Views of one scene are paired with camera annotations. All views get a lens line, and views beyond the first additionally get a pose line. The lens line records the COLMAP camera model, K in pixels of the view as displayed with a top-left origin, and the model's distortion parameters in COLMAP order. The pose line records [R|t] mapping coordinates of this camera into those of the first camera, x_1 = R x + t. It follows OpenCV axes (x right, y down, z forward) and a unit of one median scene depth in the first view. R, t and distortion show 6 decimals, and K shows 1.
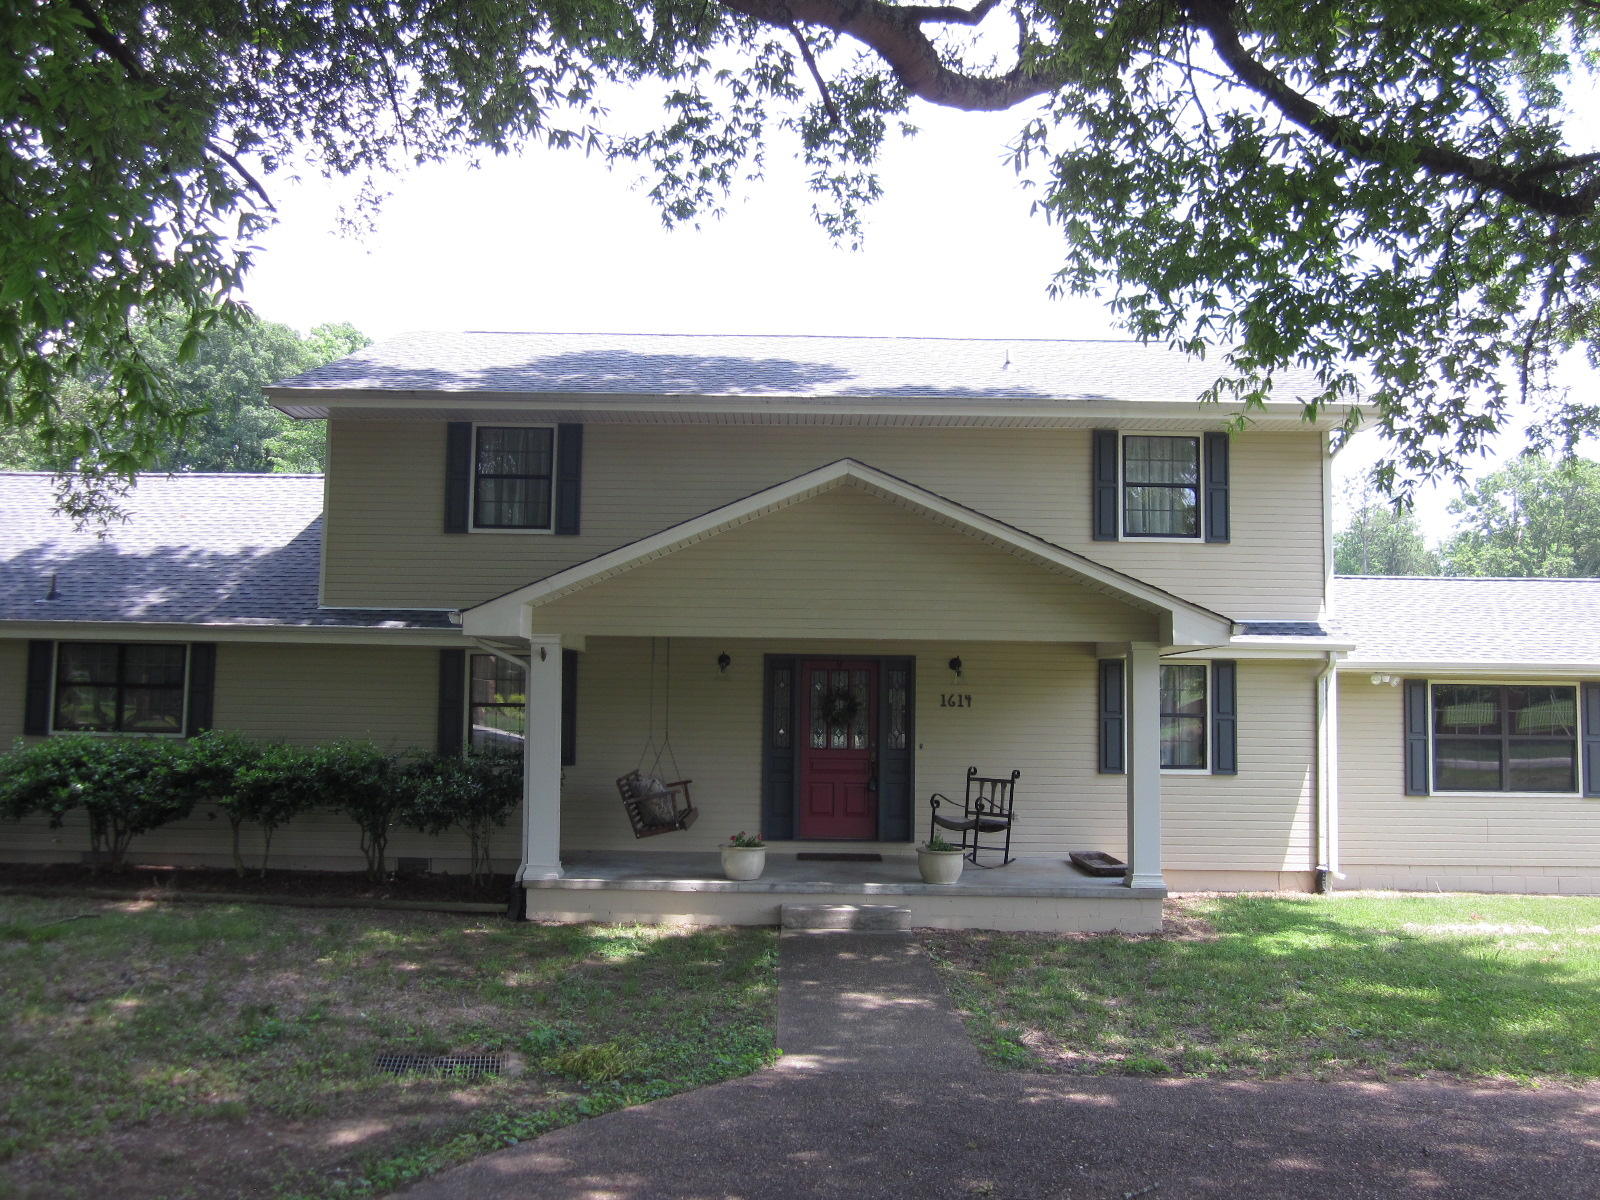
lens RADIAL K [[1340.6, 0, 800.0], [0, 1340.6, 600.0], [0, 0, 1]] dist [-0.061008, 0.057574]
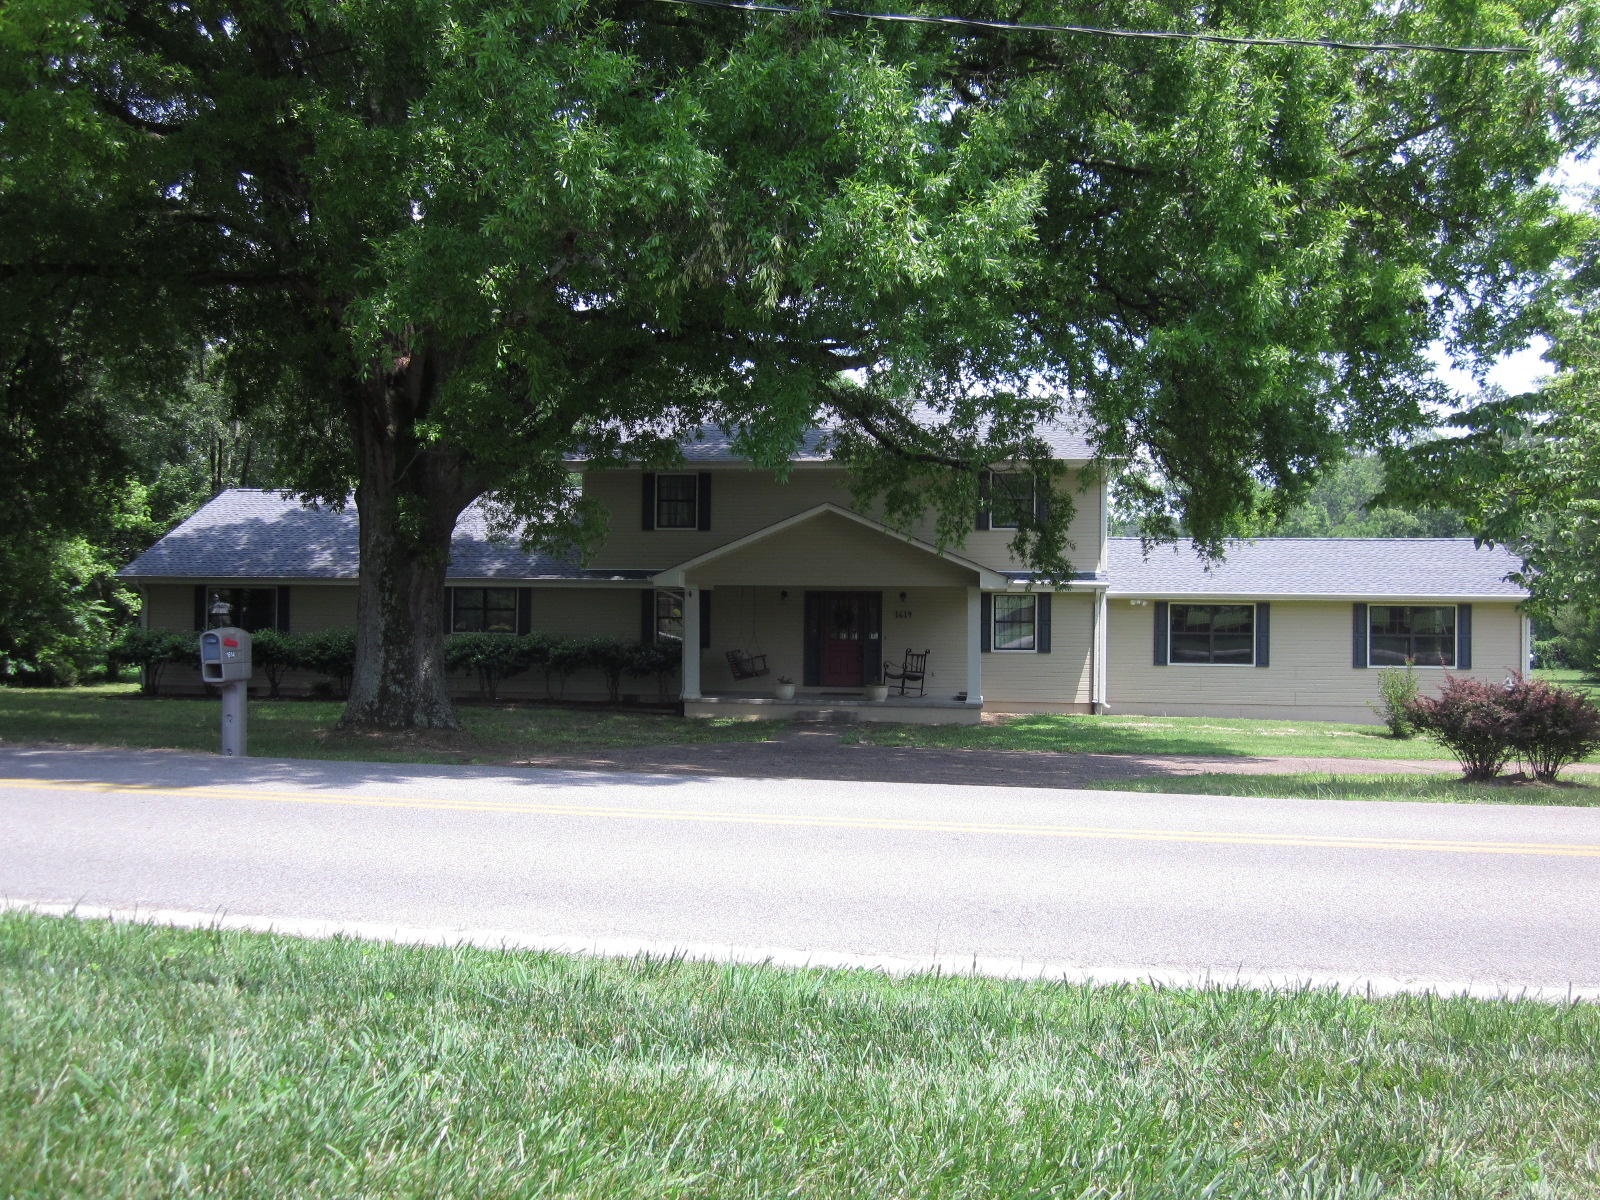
lens RADIAL K [[1340.6, 0, 800.0], [0, 1340.6, 600.0], [0, 0, 1]] dist [-0.061008, 0.057574]
pose [[0.990585, -0.006945, -0.136726, 0.243019], [0.016240, 0.997622, 0.066984, -0.080900], [0.135936, -0.068574, 0.988342, -0.966714]]
